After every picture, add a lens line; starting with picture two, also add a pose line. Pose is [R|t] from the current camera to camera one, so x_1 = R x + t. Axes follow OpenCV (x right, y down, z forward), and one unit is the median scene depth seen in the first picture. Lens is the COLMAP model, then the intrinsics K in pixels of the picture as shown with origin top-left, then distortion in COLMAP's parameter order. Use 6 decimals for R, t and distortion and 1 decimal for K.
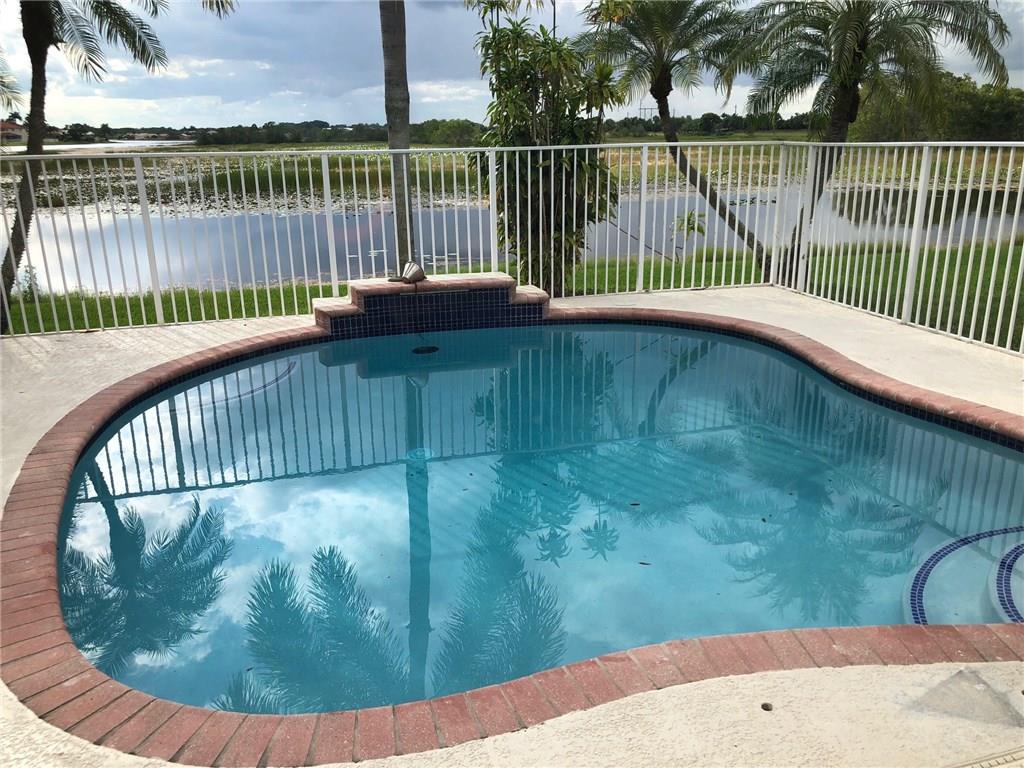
lens RADIAL K [[831.0, 0, 510.1], [0, 831.0, 392.7], [0, 0, 1]] dist [0.007335, 0.010379]
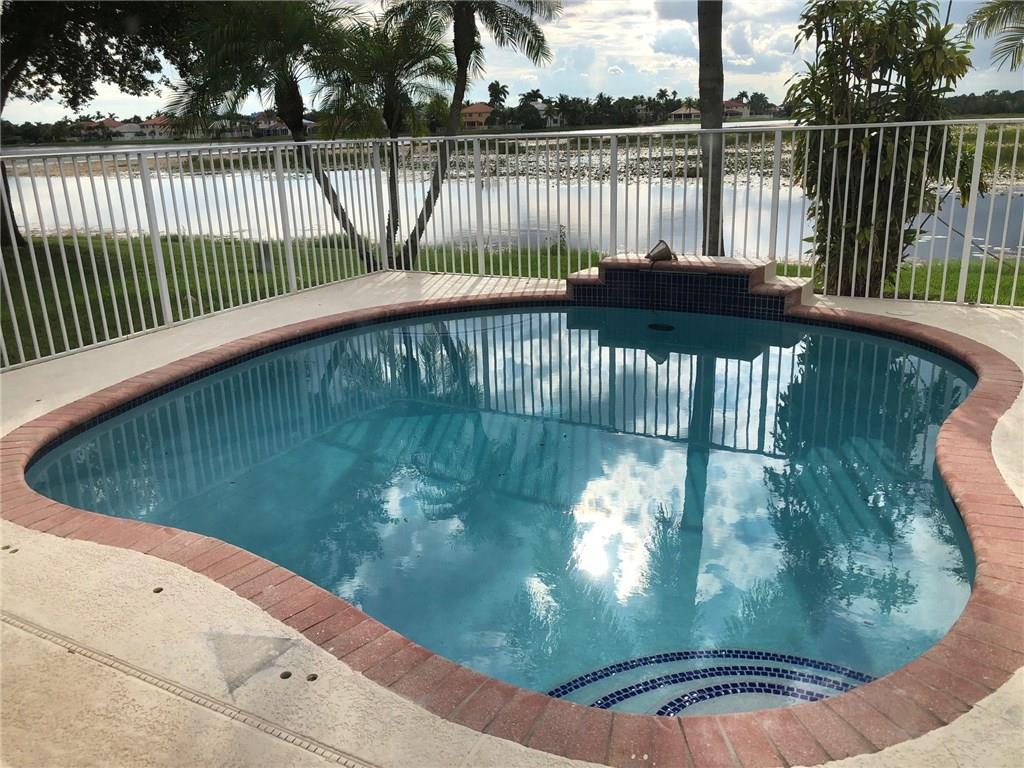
lens RADIAL K [[831.0, 0, 507.3], [0, 831.0, 375.1], [0, 0, 1]] dist [0.007335, 0.010379]
pose [[0.714547, 0.191589, -0.672842, 0.432863], [-0.184946, 0.979285, 0.082437, -0.041247], [0.674698, 0.065534, 0.735179, 0.121579]]
